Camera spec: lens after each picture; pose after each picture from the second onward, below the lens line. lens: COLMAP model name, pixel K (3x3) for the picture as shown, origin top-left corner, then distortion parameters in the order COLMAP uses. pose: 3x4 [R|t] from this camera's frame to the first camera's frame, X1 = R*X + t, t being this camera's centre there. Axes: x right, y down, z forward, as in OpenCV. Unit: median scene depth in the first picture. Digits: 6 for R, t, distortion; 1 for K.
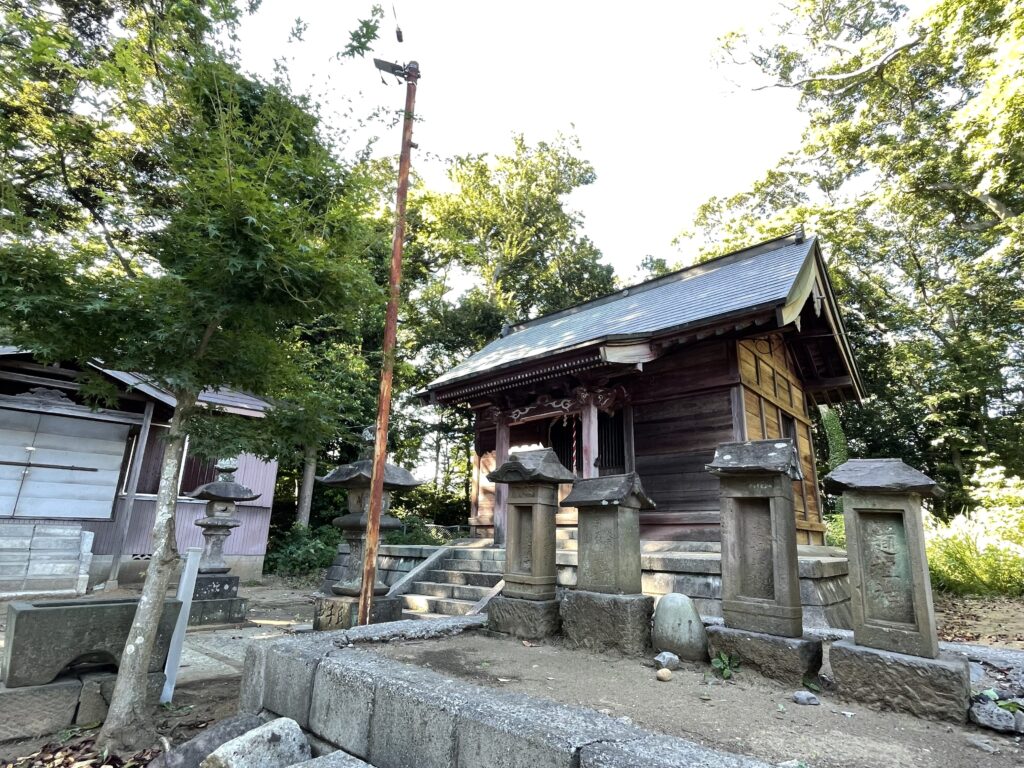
lens RADIAL K [[534.8, 0, 509.9], [0, 534.8, 386.3], [0, 0, 1]] dist [-0.003359, 0.002040]
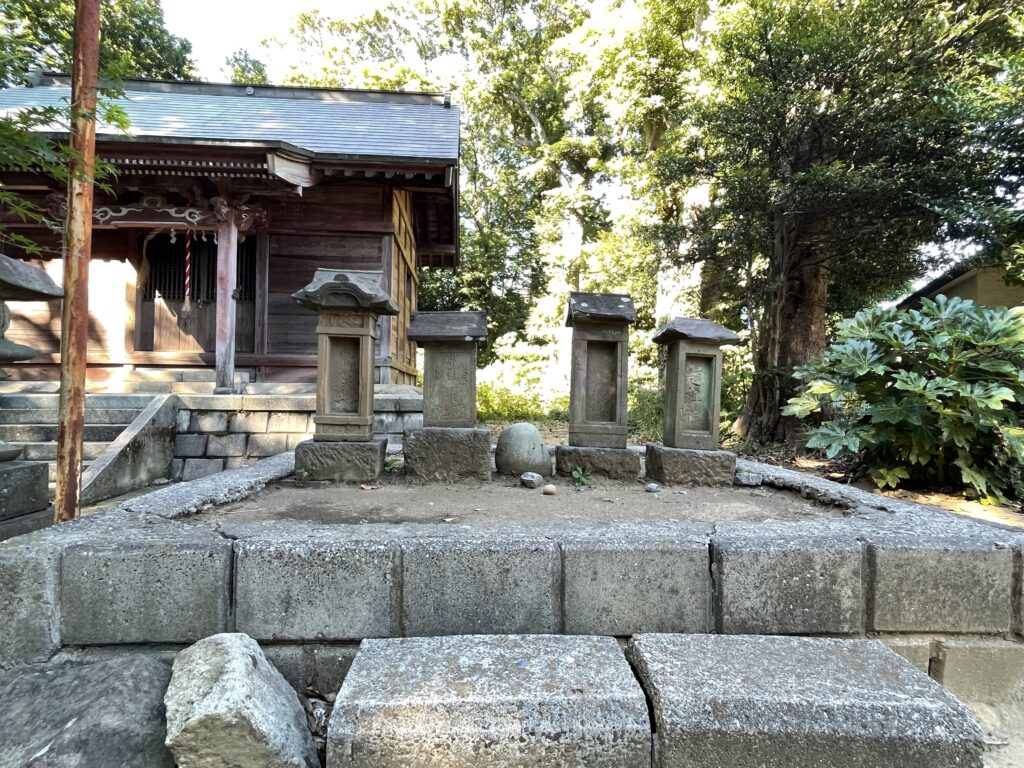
lens RADIAL K [[533.2, 0, 509.4], [0, 533.2, 386.5], [0, 0, 1]] dist [0.003424, -0.011571]
pose [[0.690646, -0.005159, 0.723175, -0.156106], [-0.197218, 0.960730, 0.195201, 0.034108], [-0.695783, -0.277438, 0.662506, 0.100309]]
